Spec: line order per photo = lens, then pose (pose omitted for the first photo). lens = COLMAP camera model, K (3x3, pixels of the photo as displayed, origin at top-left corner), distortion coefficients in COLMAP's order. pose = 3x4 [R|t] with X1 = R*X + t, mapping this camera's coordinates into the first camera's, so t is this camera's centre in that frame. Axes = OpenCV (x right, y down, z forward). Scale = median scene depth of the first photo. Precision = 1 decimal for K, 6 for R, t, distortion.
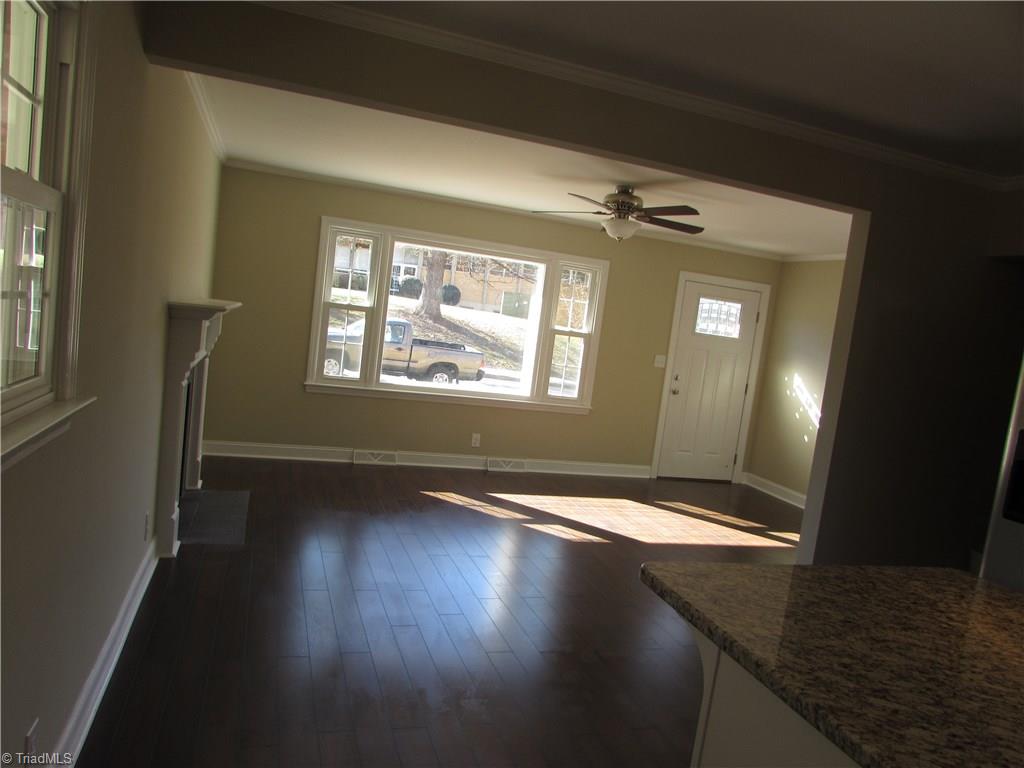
lens RADIAL K [[721.6, 0, 512.0], [0, 721.6, 384.0], [0, 0, 1]] dist [-0.047082, 0.002204]
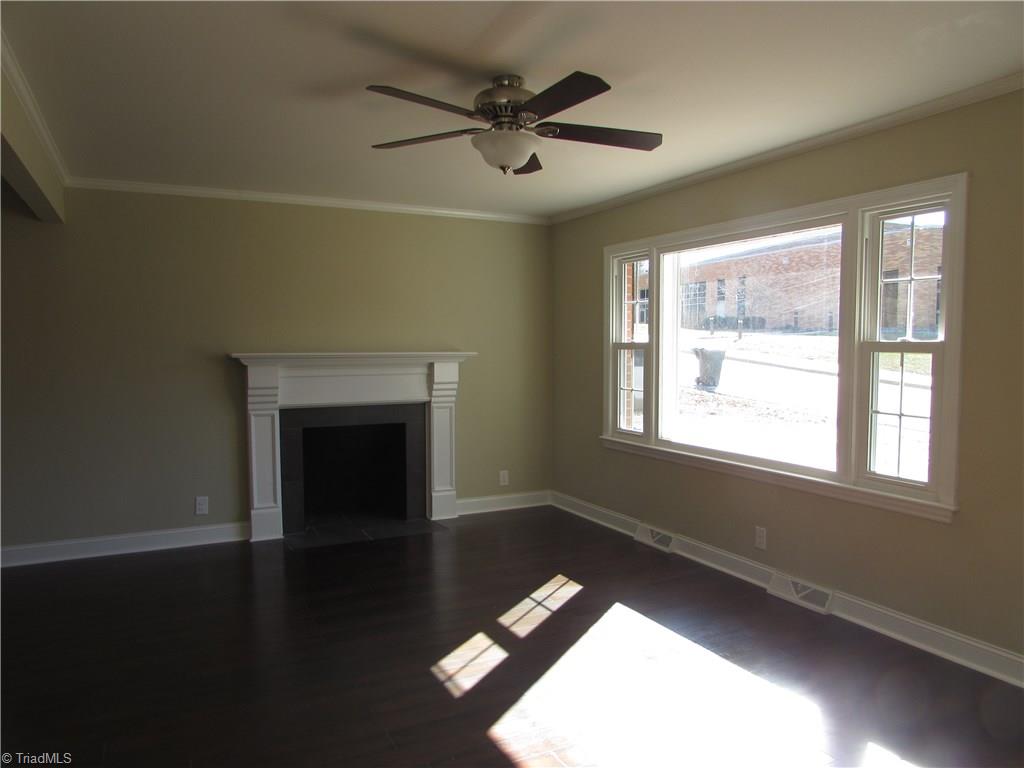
lens RADIAL K [[723.7, 0, 512.0], [0, 723.7, 384.0], [0, 0, 1]] dist [0.034297, 0.001447]
pose [[0.161257, -0.069792, -0.984442, 0.508234], [-0.068004, 0.994340, -0.081633, 0.012328], [0.984567, 0.080110, 0.155598, 0.652003]]
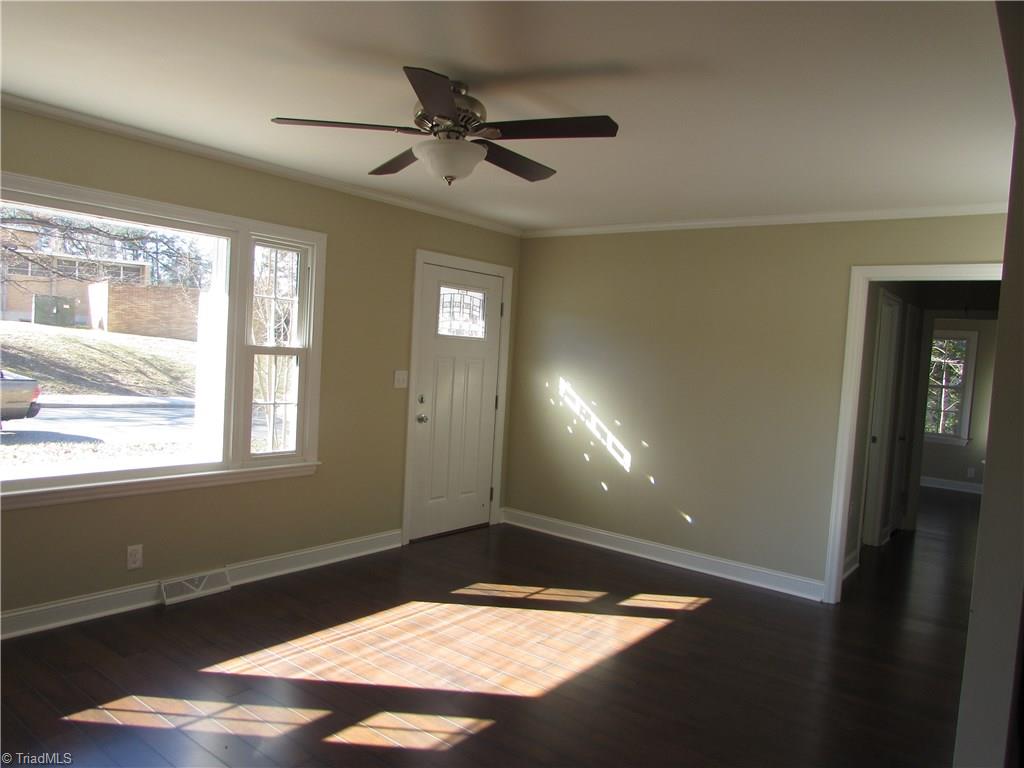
lens RADIAL K [[721.6, 0, 512.0], [0, 721.6, 384.0], [0, 0, 1]] dist [-0.047082, 0.002204]
pose [[0.830988, -0.104880, 0.546314, -0.089044], [0.100496, 0.994211, 0.038004, -0.043613], [-0.547137, 0.023322, 0.836718, 0.362854]]
